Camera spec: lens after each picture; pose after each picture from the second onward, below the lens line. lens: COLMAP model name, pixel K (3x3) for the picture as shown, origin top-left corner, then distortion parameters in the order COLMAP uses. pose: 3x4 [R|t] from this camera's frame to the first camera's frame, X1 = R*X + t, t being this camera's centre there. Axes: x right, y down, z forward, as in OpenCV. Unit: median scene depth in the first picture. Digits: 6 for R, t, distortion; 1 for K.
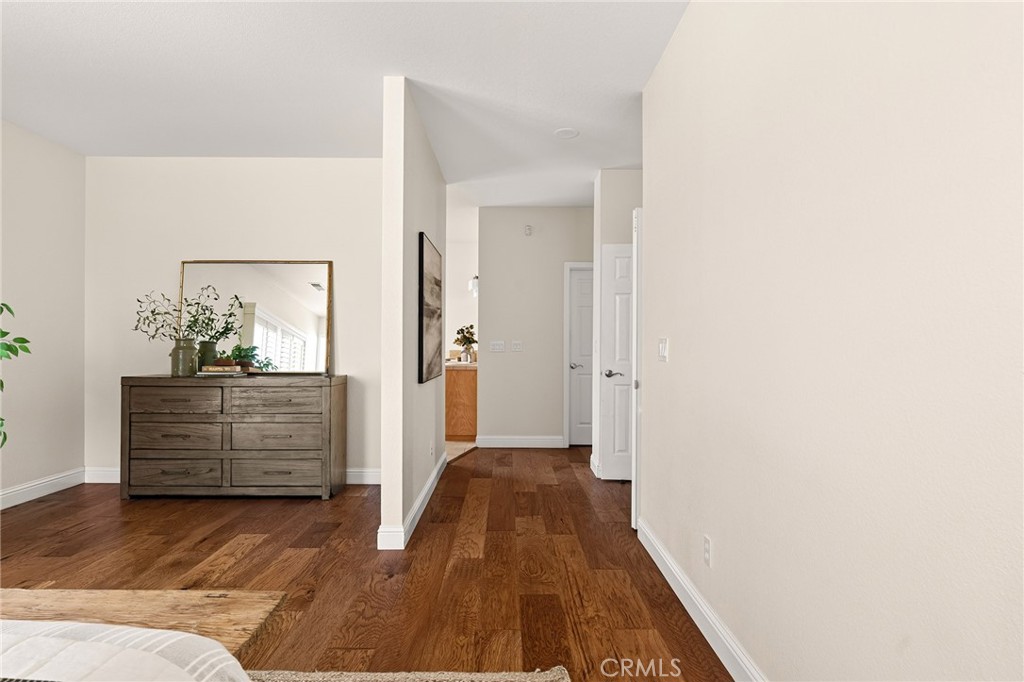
lens RADIAL K [[550.3, 0, 513.8], [0, 550.3, 341.3], [0, 0, 1]] dist [-0.000313, -0.002747]
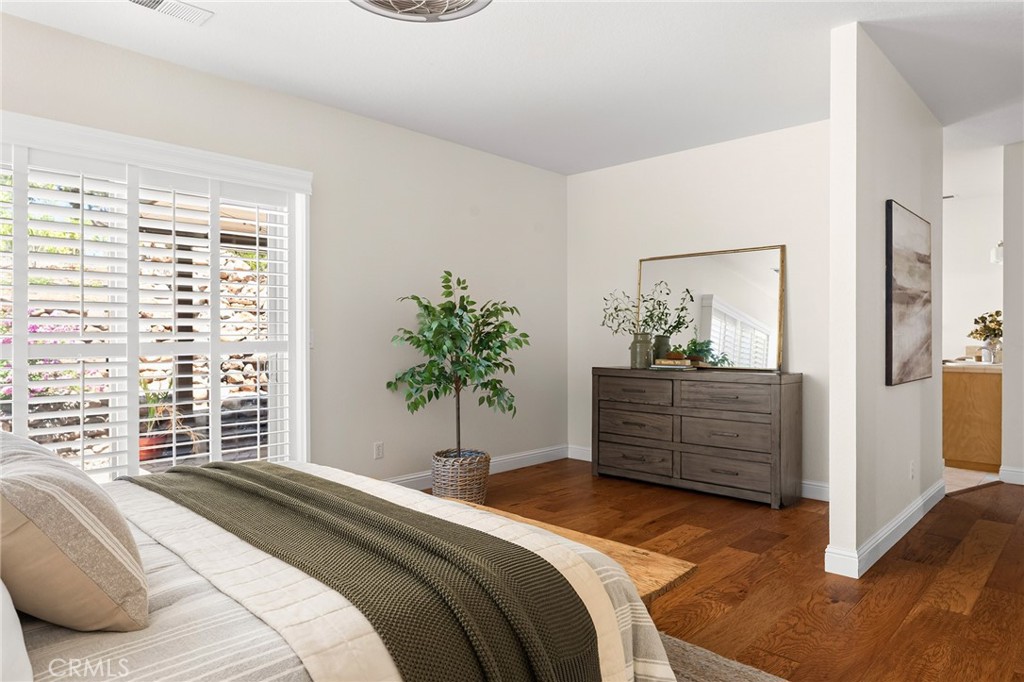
lens RADIAL K [[650.7, 0, 512.5], [0, 650.7, 340.0], [0, 0, 1]] dist [-0.000001, 0.001325]
pose [[0.721664, 0.000441, -0.692243, 0.091565], [0.004928, 0.999971, 0.005774, 0.000362], [0.692226, -0.007578, 0.721641, -0.076541]]
